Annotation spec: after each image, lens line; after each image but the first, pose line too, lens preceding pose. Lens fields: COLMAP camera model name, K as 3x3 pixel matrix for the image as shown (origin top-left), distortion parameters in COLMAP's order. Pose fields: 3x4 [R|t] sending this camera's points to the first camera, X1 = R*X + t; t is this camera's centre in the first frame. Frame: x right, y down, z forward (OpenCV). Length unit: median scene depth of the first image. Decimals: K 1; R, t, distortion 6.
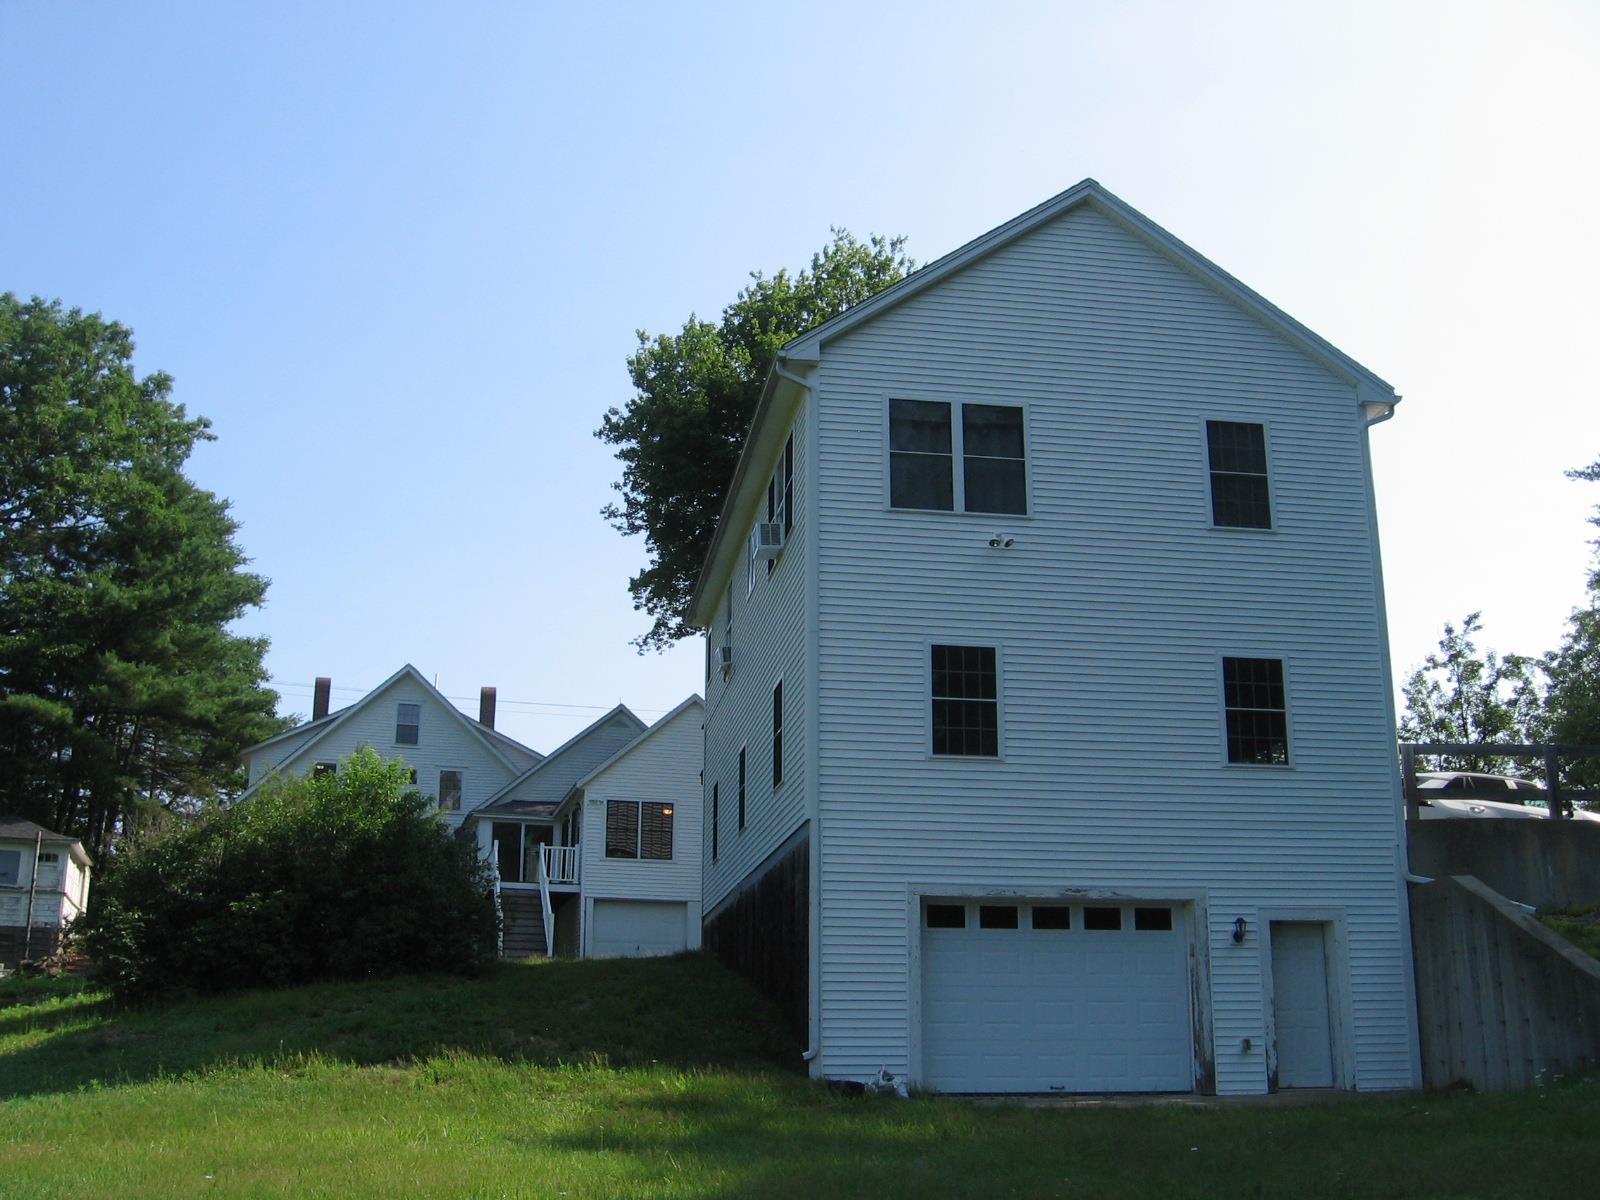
lens RADIAL K [[1672.2, 0, 781.9], [0, 1672.2, 607.3], [0, 0, 1]] dist [-0.136892, 0.054617]
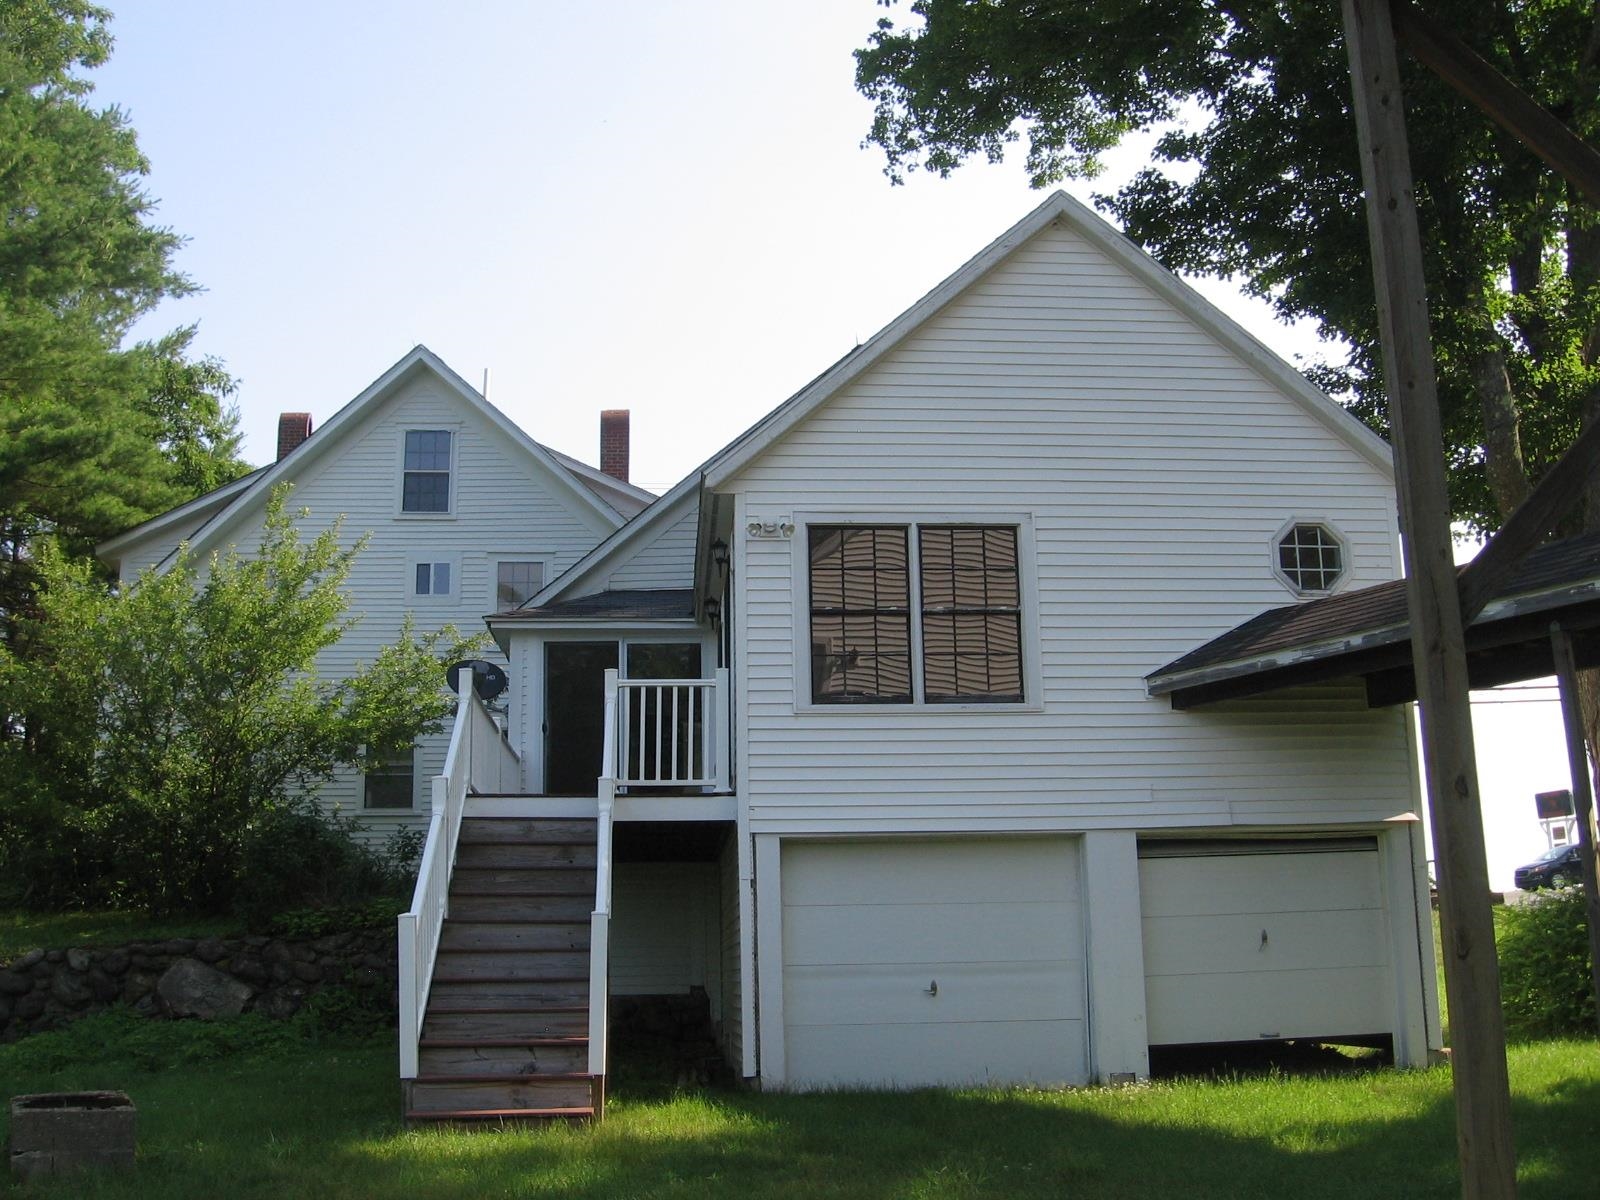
lens RADIAL K [[1672.2, 0, 781.9], [0, 1672.2, 607.3], [0, 0, 1]] dist [-0.136892, 0.054617]
pose [[0.981814, -0.067334, -0.177501, -0.045384], [0.078514, 0.995298, 0.056725, 0.095064], [0.172846, -0.069629, 0.982485, 0.575821]]
